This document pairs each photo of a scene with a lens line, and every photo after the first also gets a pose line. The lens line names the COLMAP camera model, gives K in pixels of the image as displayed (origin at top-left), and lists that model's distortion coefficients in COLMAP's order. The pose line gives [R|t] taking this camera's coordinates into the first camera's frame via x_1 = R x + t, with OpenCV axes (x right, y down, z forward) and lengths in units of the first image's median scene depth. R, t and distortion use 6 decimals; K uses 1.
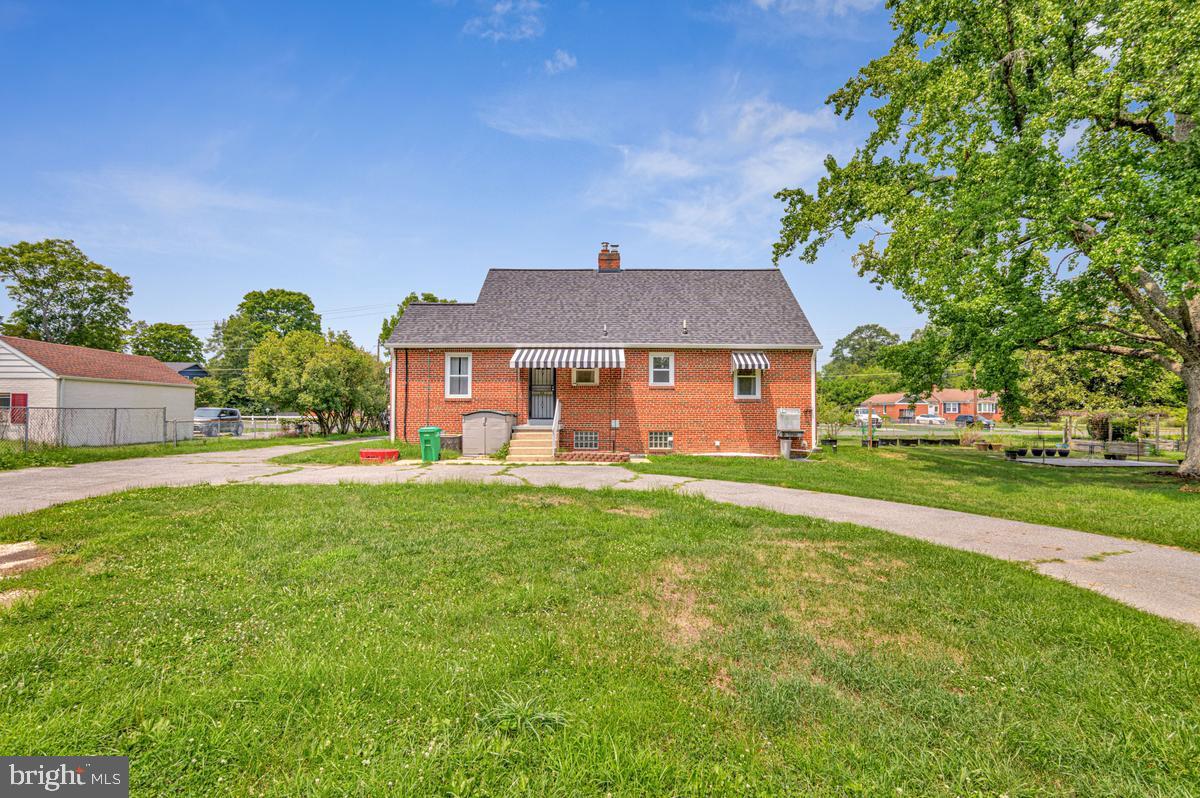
lens RADIAL K [[557.1, 0, 602.3], [0, 557.1, 401.5], [0, 0, 1]] dist [-0.034129, 0.015394]
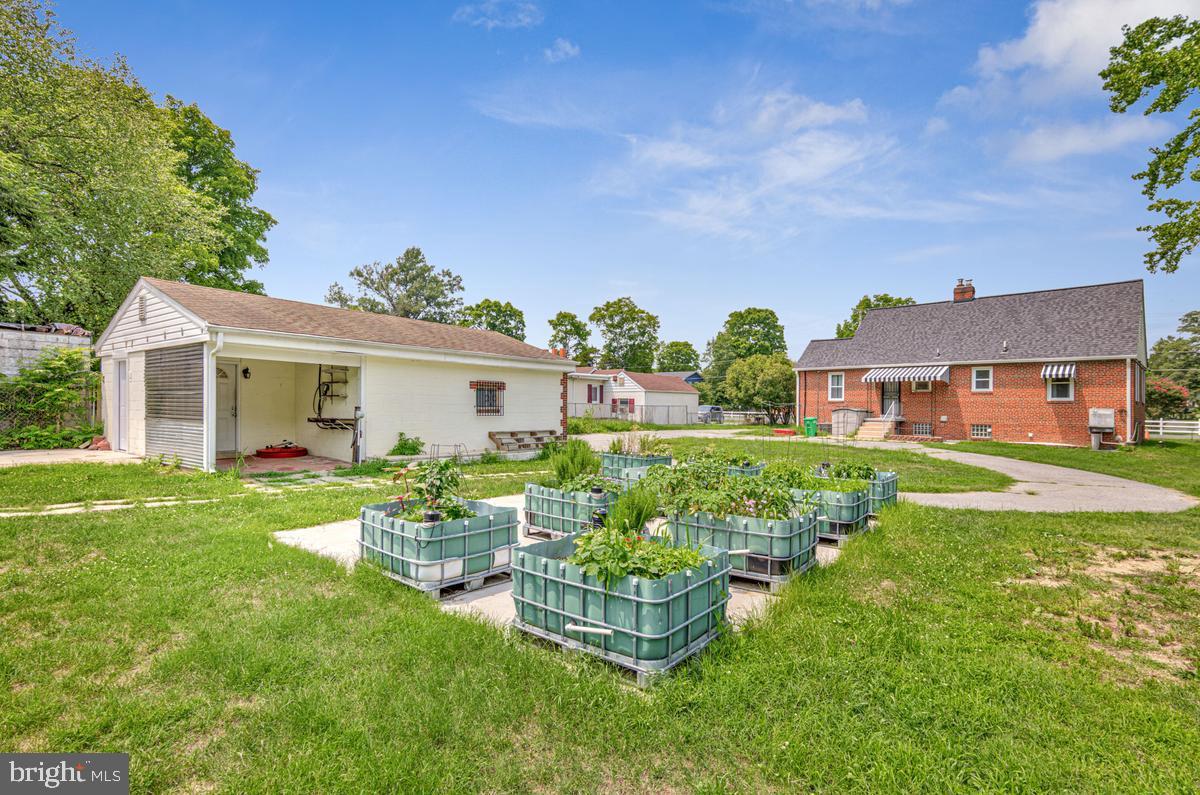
lens RADIAL K [[557.1, 0, 602.3], [0, 557.1, 400.0], [0, 0, 1]] dist [-0.034129, 0.015394]
pose [[0.695764, -0.003130, -0.718264, 0.355434], [0.005444, 0.999985, 0.000915, -0.010911], [0.718250, -0.004547, 0.695770, -0.507807]]
